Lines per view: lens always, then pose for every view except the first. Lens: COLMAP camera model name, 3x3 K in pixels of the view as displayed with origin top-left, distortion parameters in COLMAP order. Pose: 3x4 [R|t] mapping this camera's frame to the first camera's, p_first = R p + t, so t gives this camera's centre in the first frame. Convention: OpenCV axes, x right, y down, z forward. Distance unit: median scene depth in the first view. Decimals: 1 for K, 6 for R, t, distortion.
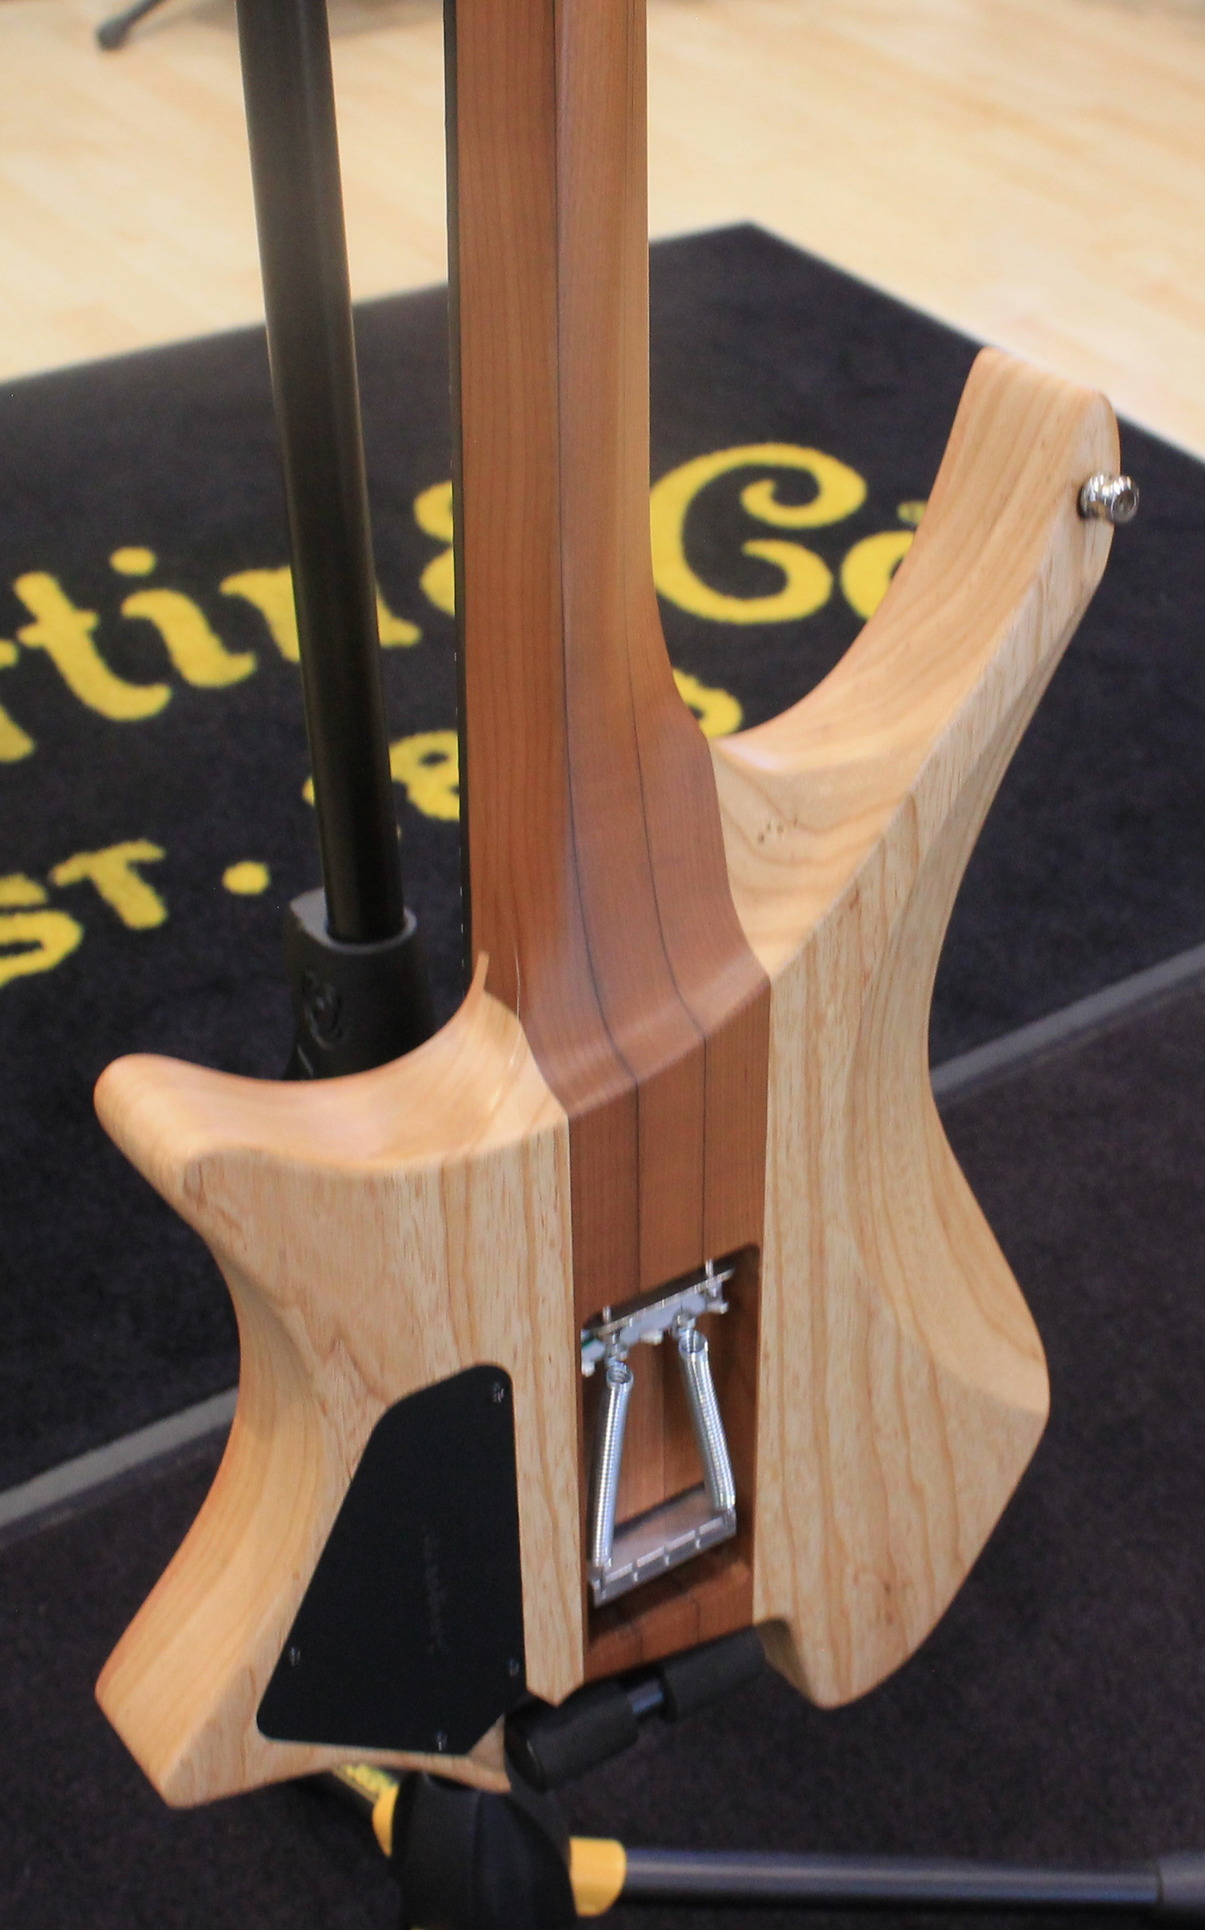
lens RADIAL K [[2428.9, 0, 675.5], [0, 2428.9, 960.6], [0, 0, 1]] dist [-0.156014, 0.013239]
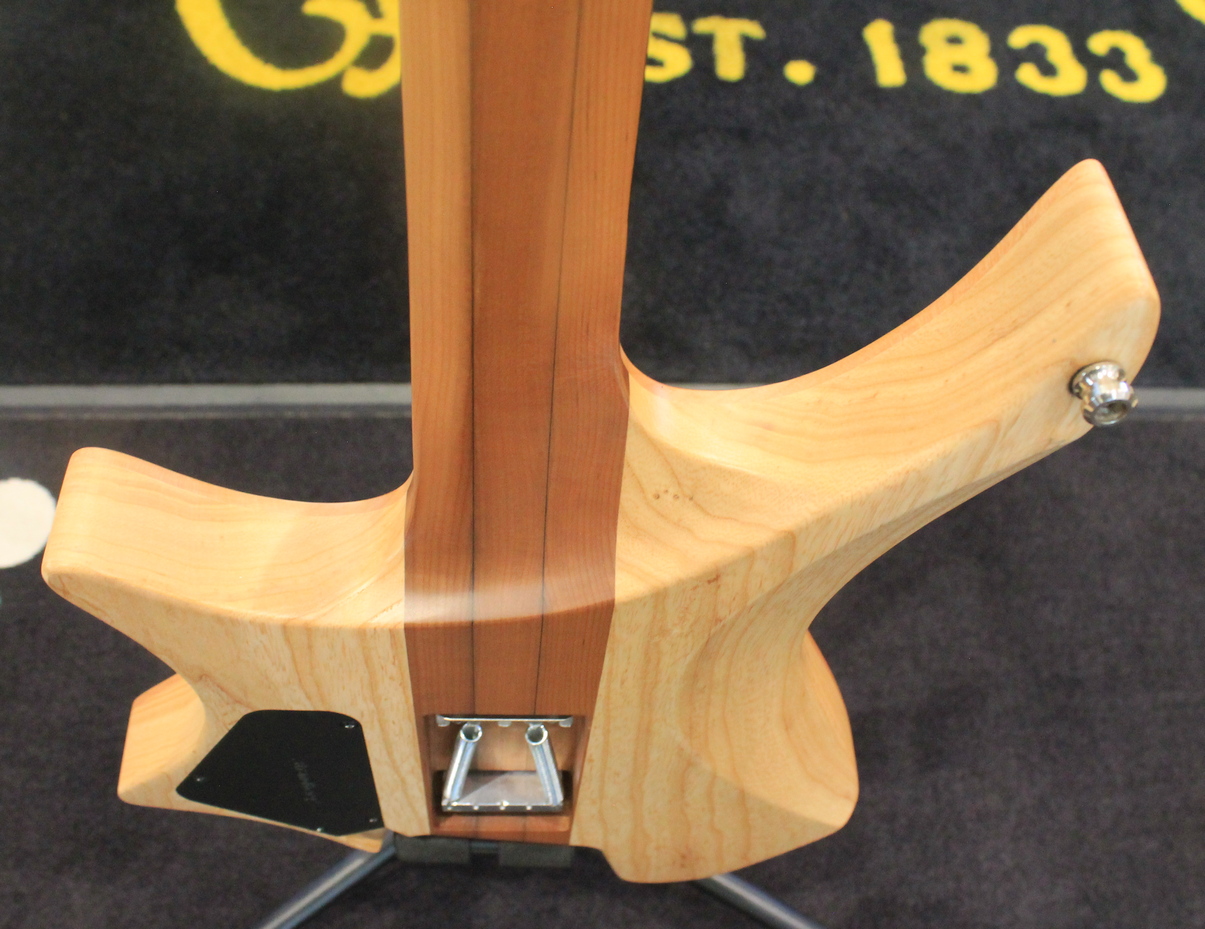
lens RADIAL K [[1194.1, 0, 572.2], [0, 1194.1, 464.1], [0, 0, 1]] dist [-0.190164, 0.182705]
pose [[0.816003, 0.495956, -0.296928, 0.152287], [-0.342170, 0.828441, 0.443403, -0.279727], [0.465896, -0.260218, 0.845711, 0.512832]]
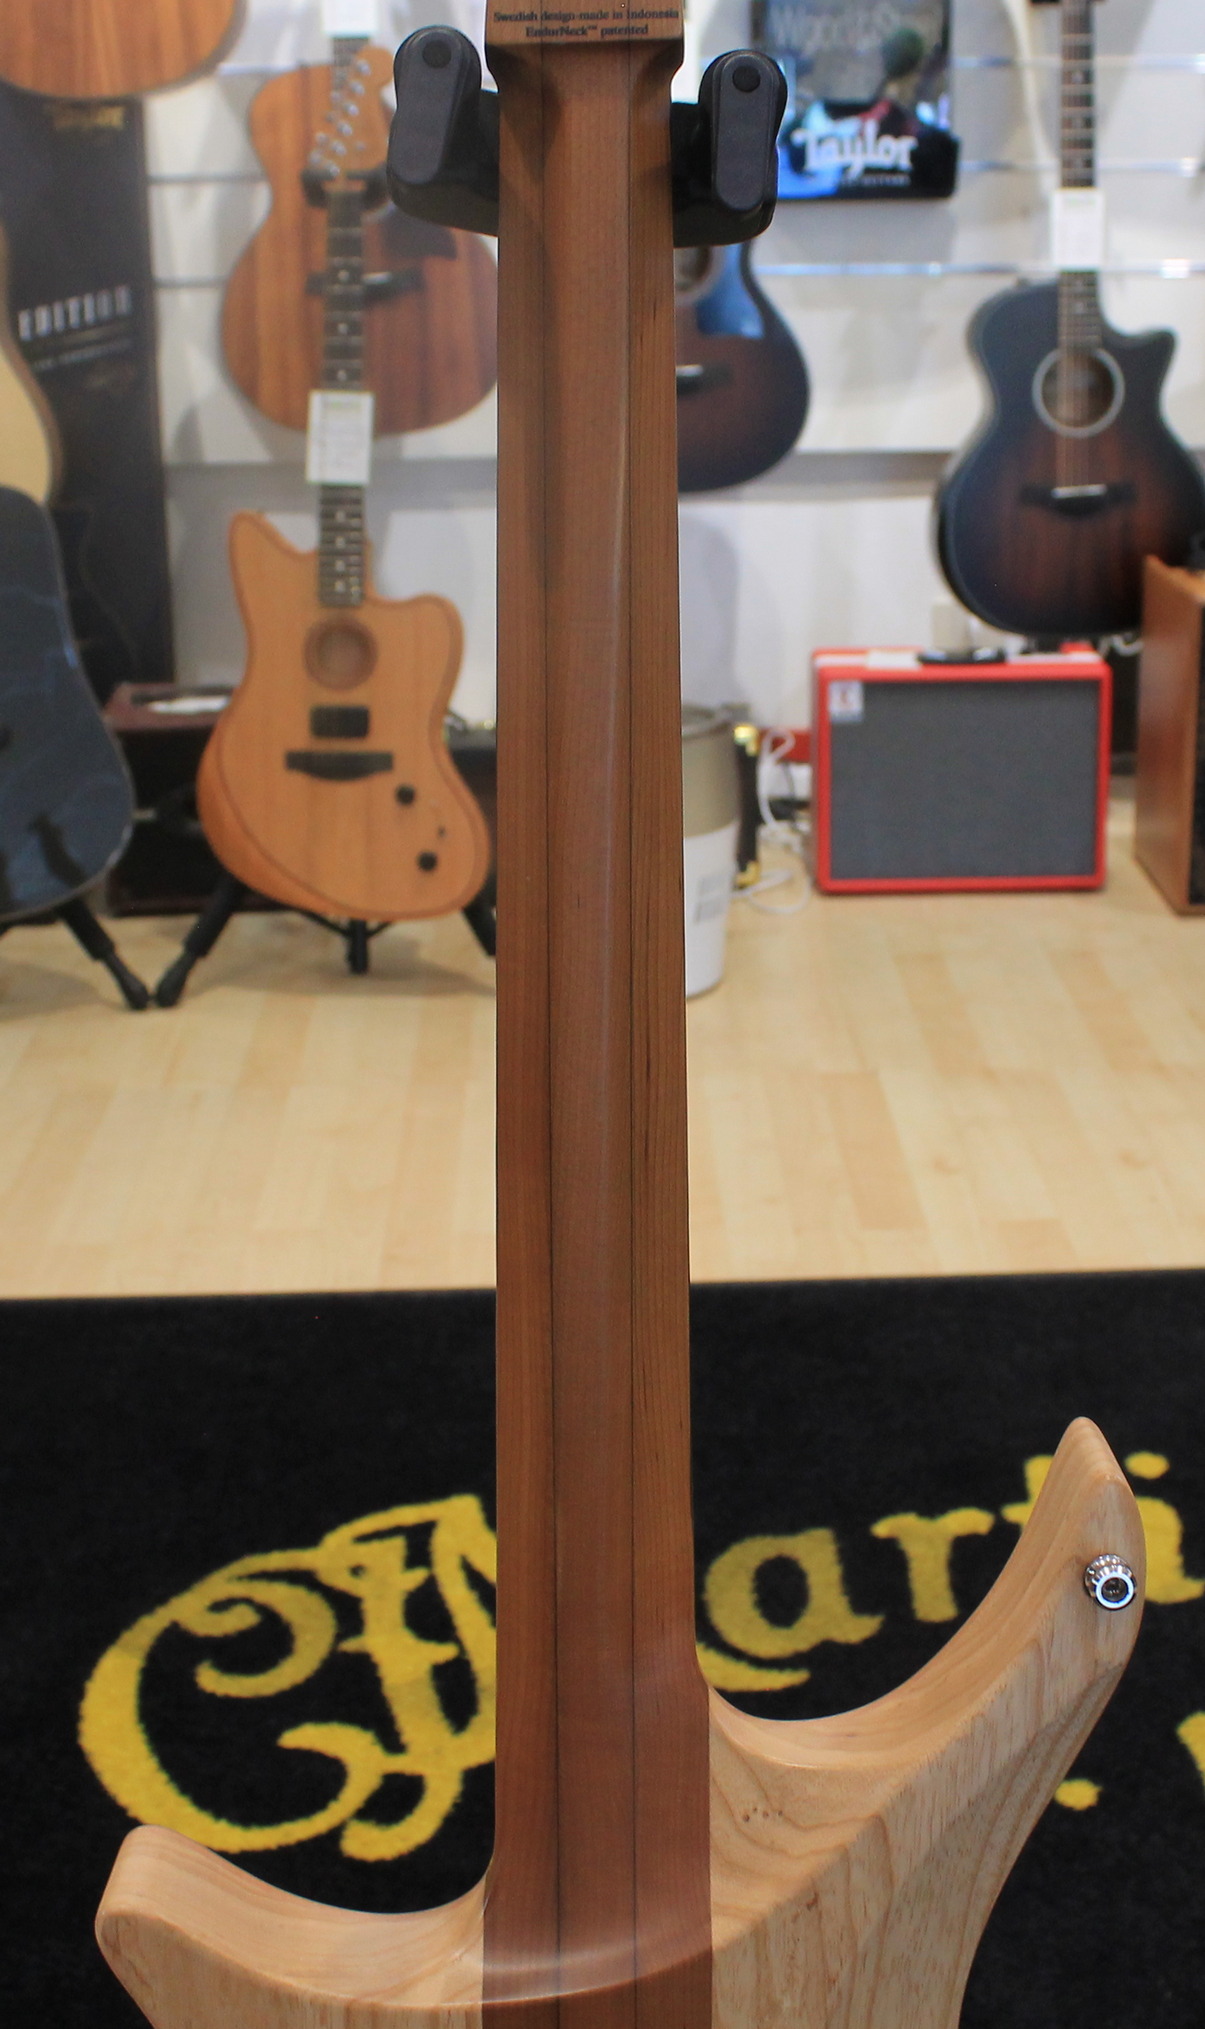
lens RADIAL K [[2472.9, 0, 691.0], [0, 2472.9, 1017.2], [0, 0, 1]] dist [-0.142617, 0.013660]
pose [[0.821999, 0.111534, -0.558460, 0.556931], [-0.289927, 0.925997, -0.241808, -0.106995], [0.490163, 0.360678, 0.793506, 0.009785]]
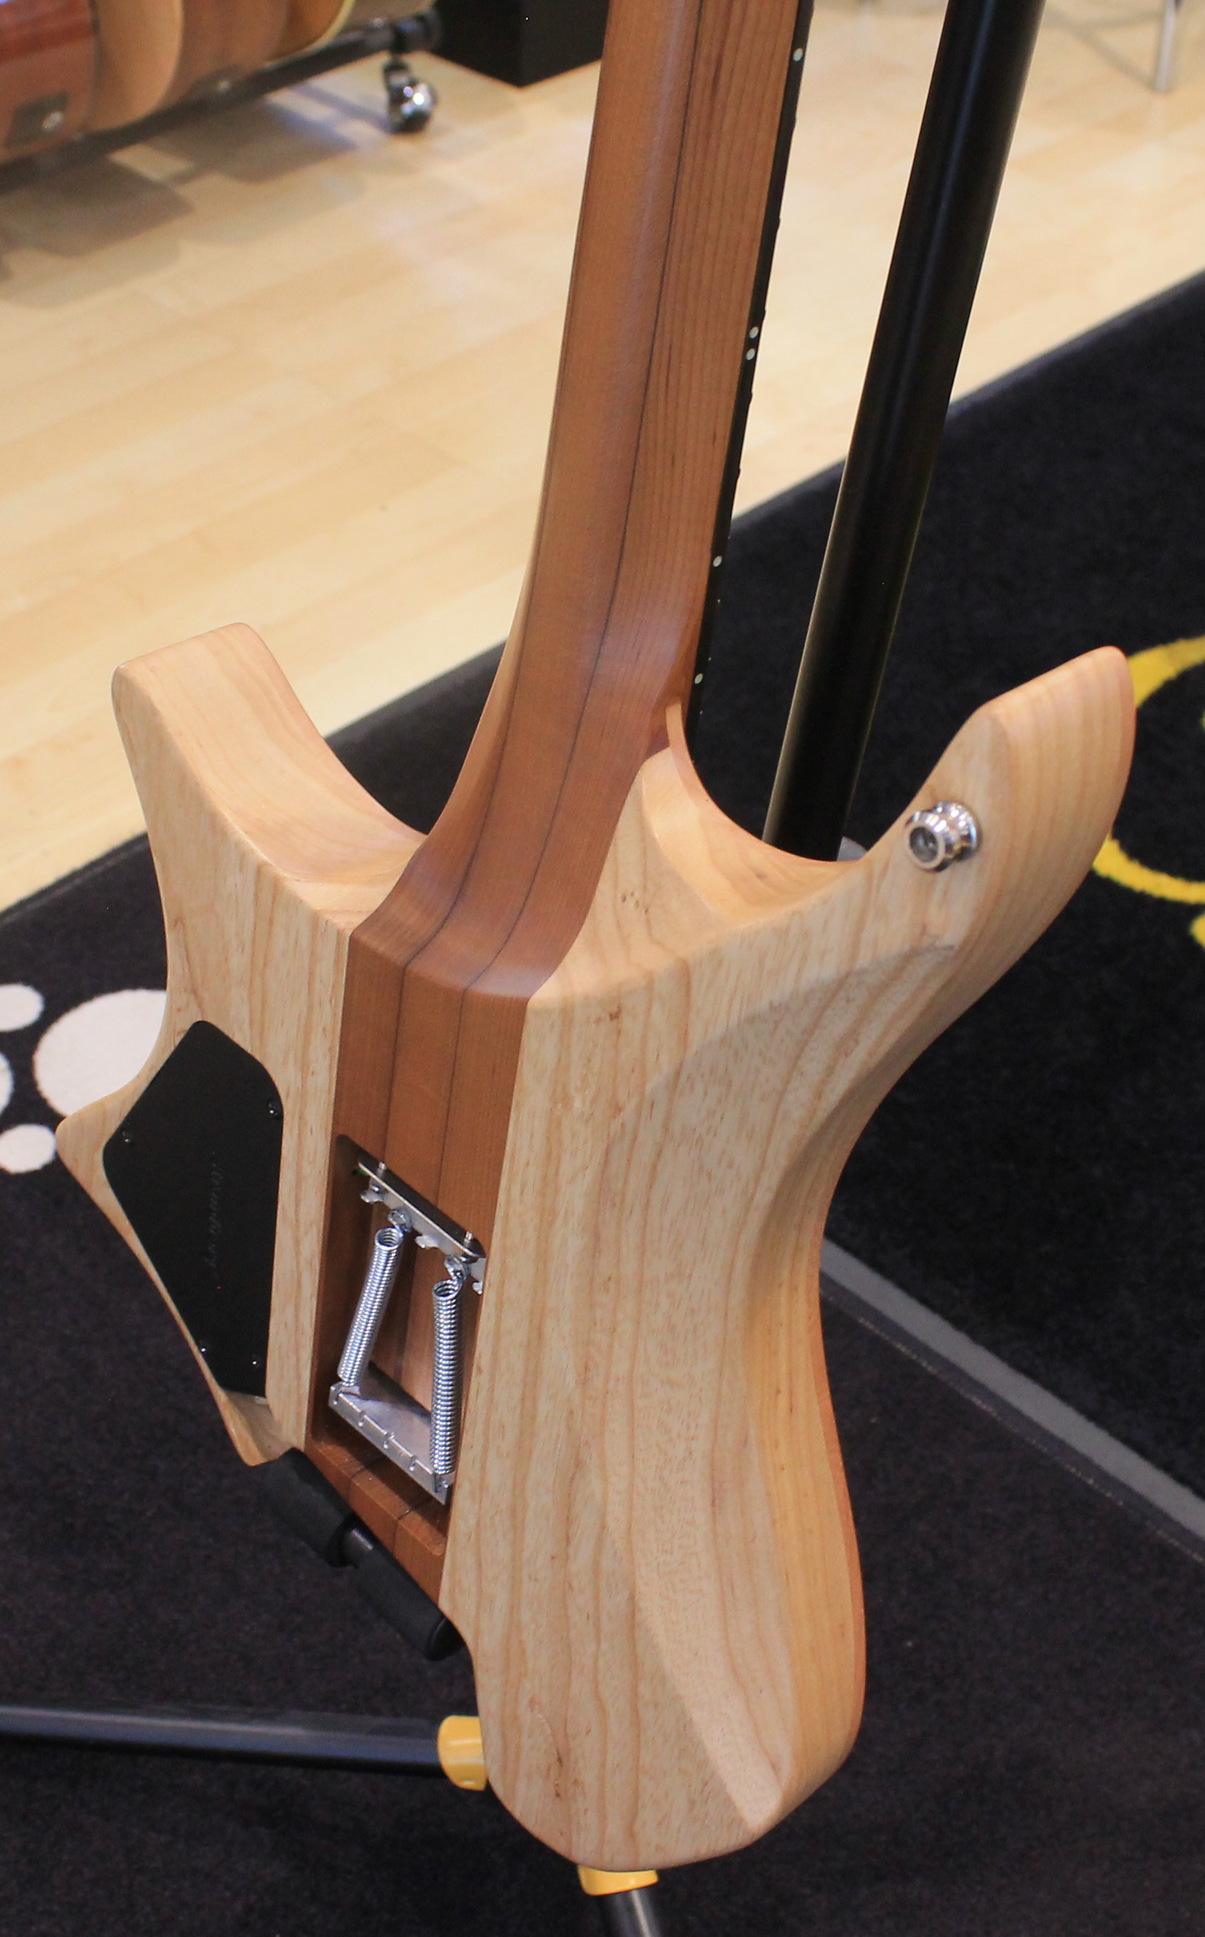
lens RADIAL K [[2437.7, 0, 675.8], [0, 2437.7, 964.0], [0, 0, 1]] dist [-0.156014, 0.013239]
pose [[0.188145, 0.606625, -0.772404, 0.744801], [-0.625239, 0.680479, 0.382132, -0.386450], [0.757415, 0.411041, 0.507314, 0.538830]]
